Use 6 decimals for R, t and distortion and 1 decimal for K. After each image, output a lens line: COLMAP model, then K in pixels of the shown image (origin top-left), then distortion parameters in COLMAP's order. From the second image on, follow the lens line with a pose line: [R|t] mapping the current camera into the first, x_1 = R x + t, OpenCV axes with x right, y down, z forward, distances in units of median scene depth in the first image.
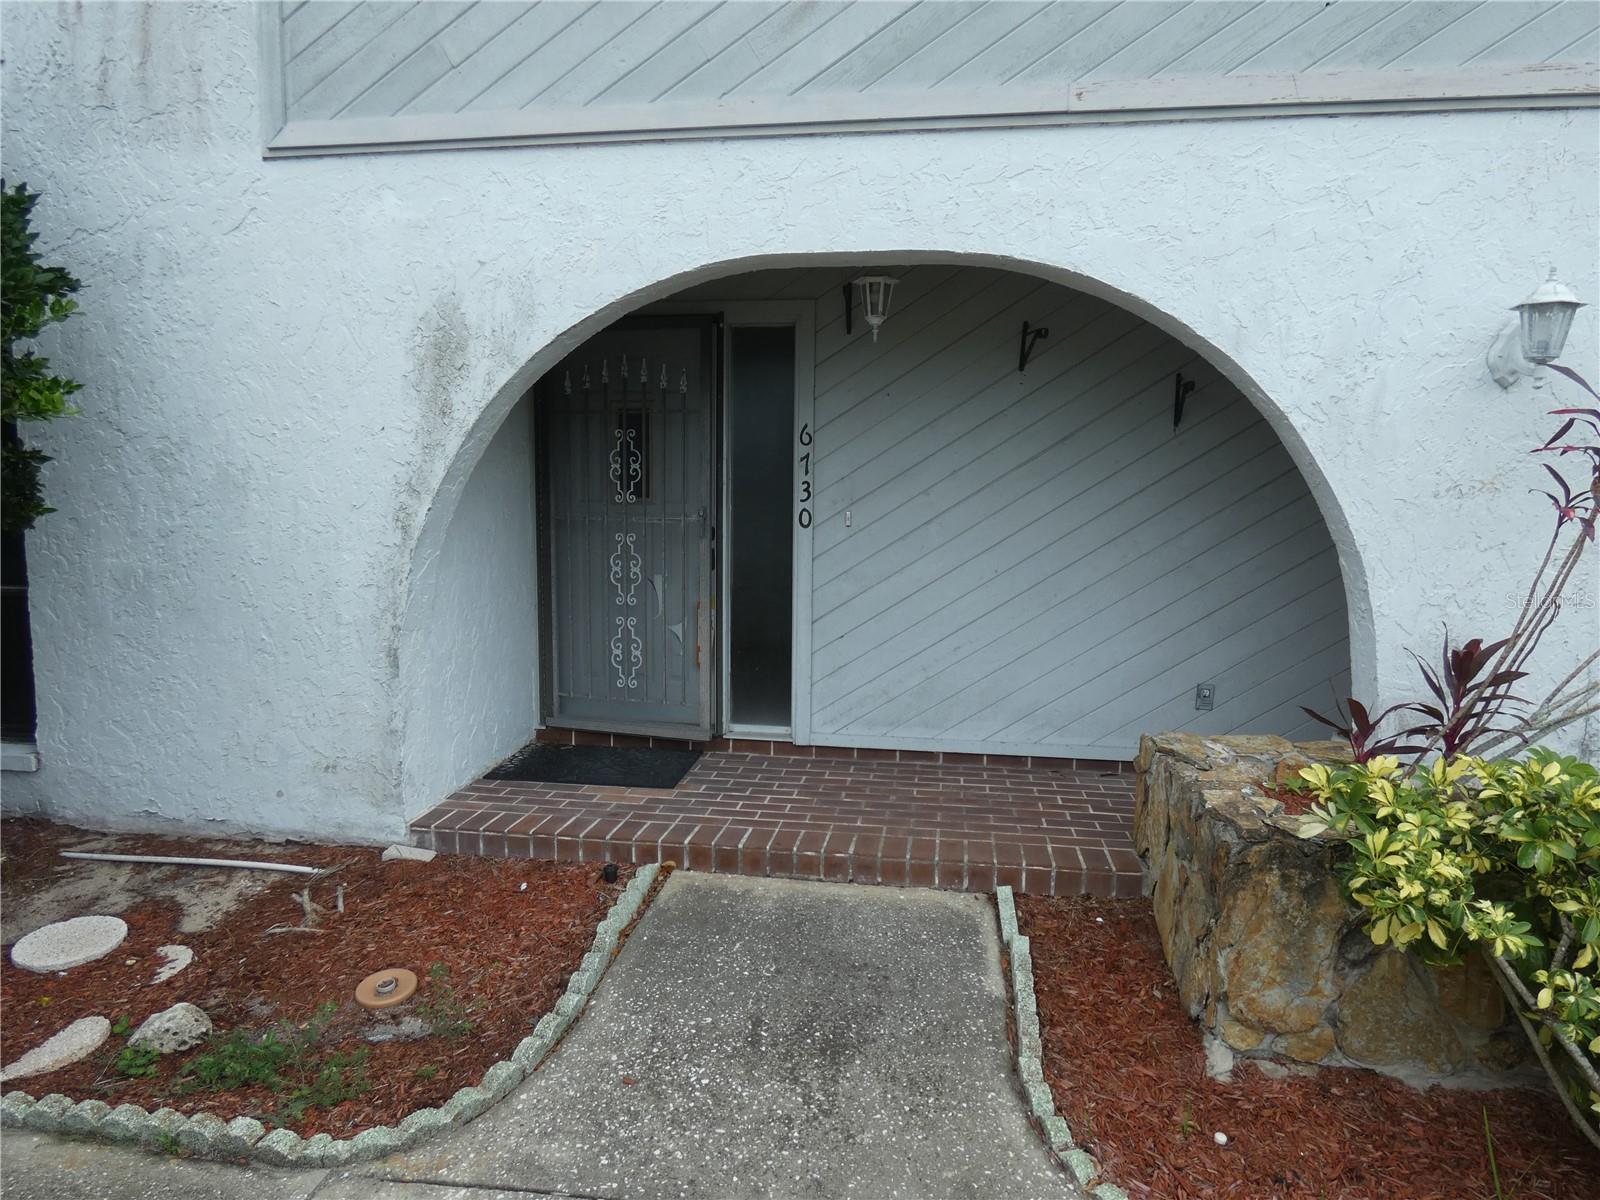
lens RADIAL K [[962.3, 0, 802.5], [0, 962.3, 602.4], [0, 0, 1]] dist [0.007272, -0.006793]
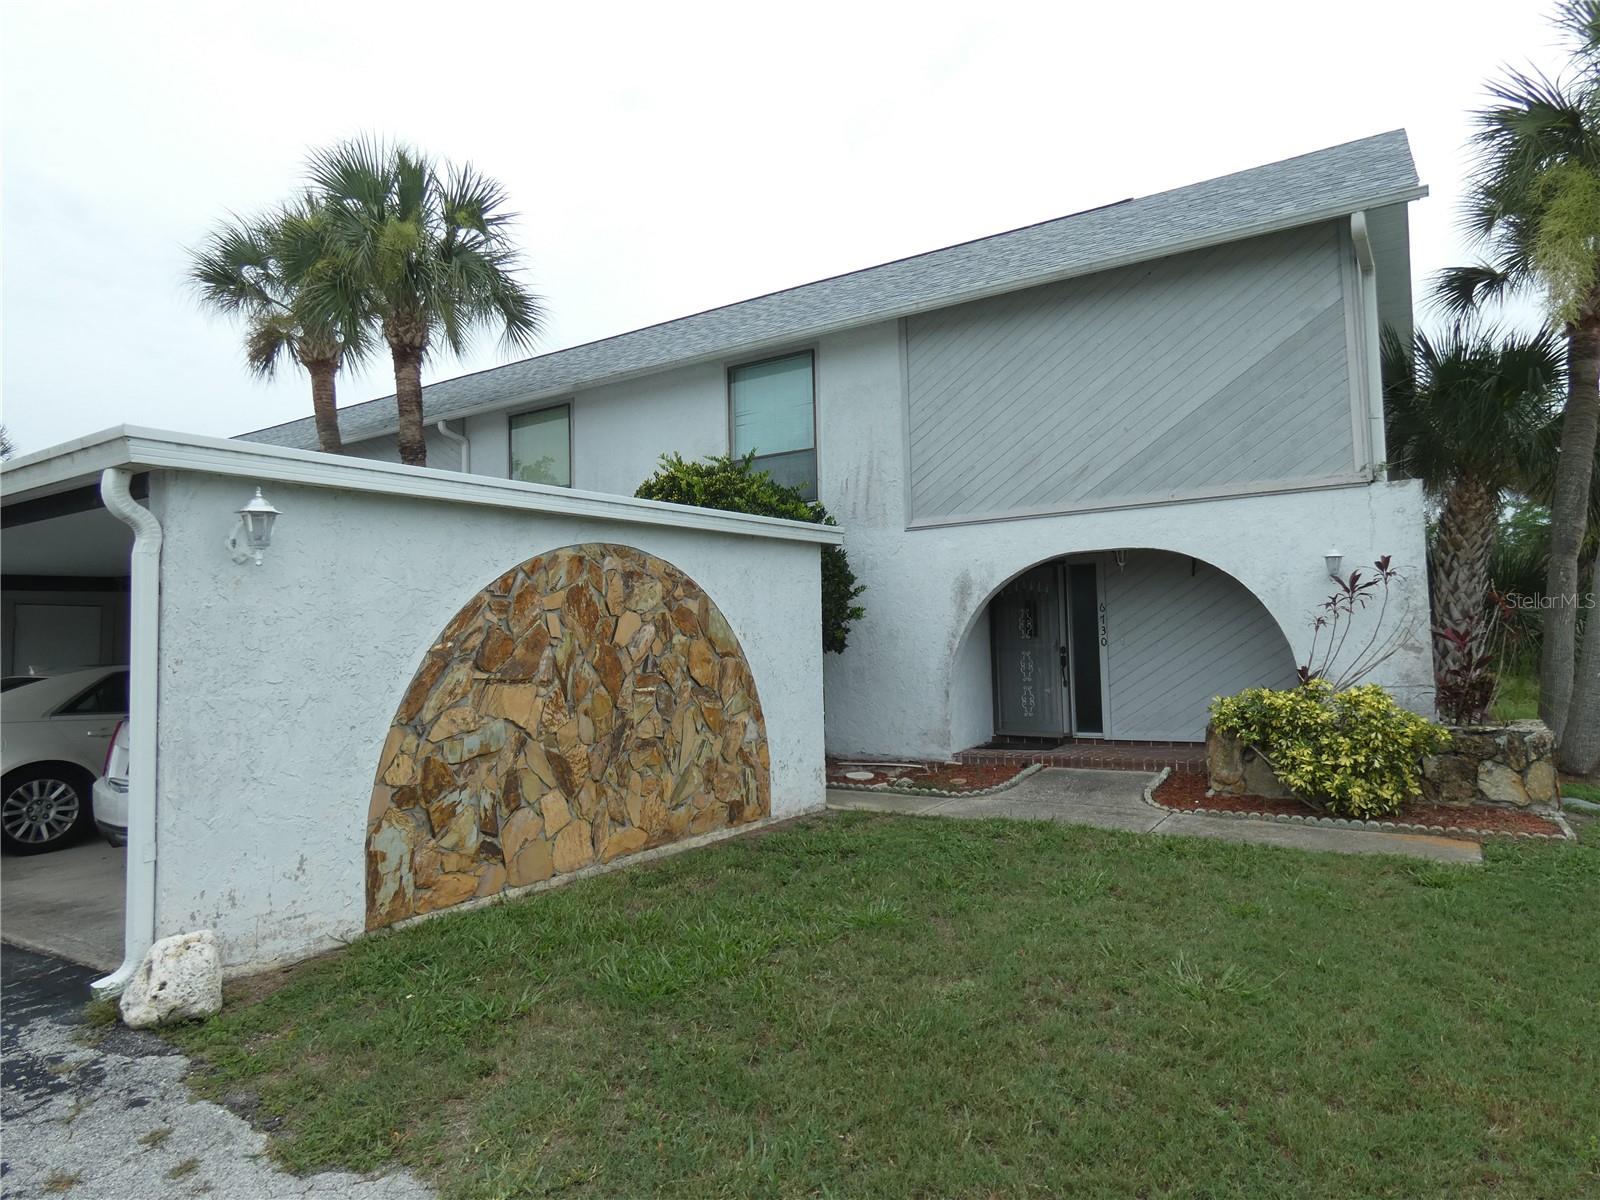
lens RADIAL K [[962.3, 0, 801.0], [0, 962.3, 603.5], [0, 0, 1]] dist [0.007272, -0.006793]
pose [[0.911384, -0.057626, -0.407503, 0.371633], [-0.008433, 0.987326, -0.158481, 0.254204], [0.411471, 0.147873, 0.899347, -1.835334]]
